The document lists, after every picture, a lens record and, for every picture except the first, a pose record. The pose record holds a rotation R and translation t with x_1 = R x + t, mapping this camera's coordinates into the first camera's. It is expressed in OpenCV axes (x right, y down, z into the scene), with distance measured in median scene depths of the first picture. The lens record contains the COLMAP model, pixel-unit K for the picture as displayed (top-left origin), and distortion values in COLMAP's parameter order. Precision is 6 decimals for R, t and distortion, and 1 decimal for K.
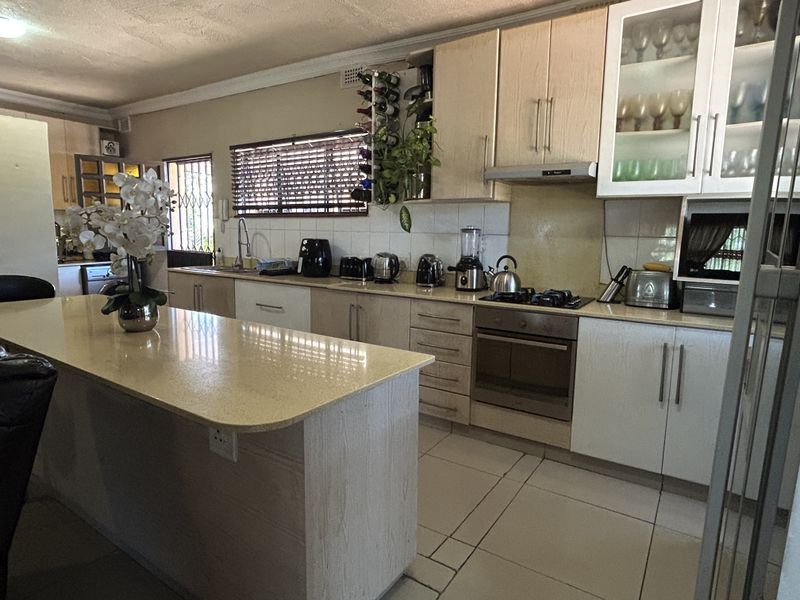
lens RADIAL K [[471.3, 0, 397.8], [0, 471.3, 298.9], [0, 0, 1]] dist [-0.003442, -0.006013]
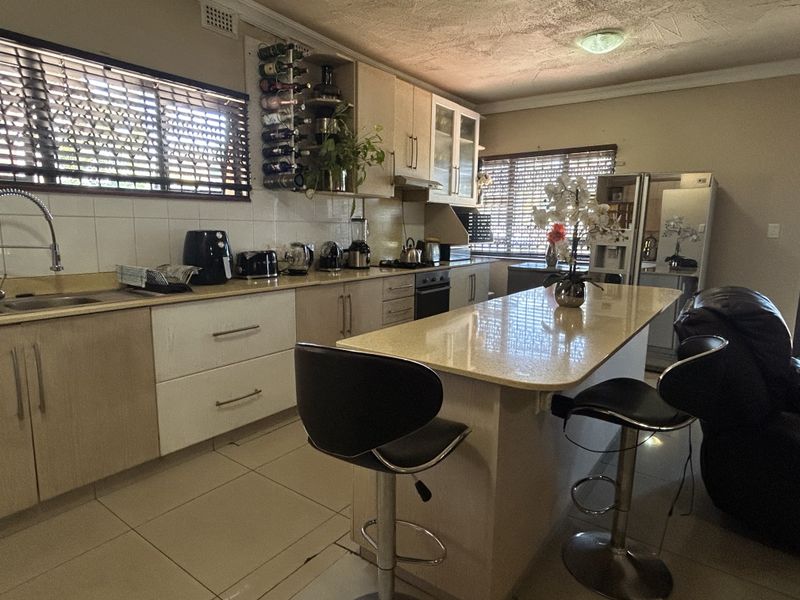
lens RADIAL K [[471.3, 0, 401.4], [0, 471.3, 296.5], [0, 0, 1]] dist [-0.003442, -0.006013]
pose [[0.040052, -0.165935, 0.985323, -1.070809], [0.127035, 0.978958, 0.159699, -0.128801], [-0.991089, 0.118774, 0.060289, 0.822200]]
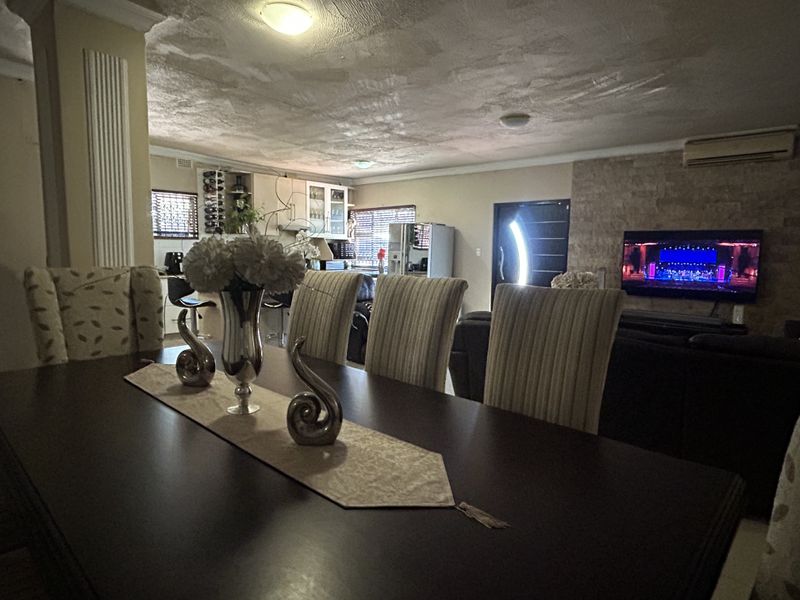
lens RADIAL K [[471.3, 0, 400.6], [0, 471.3, 300.7], [0, 0, 1]] dist [-0.003442, -0.006013]
pose [[0.132124, -0.121640, 0.983741, -2.151052], [0.132932, 0.985651, 0.104023, -0.027745], [-0.982279, 0.117026, 0.146398, -0.043116]]
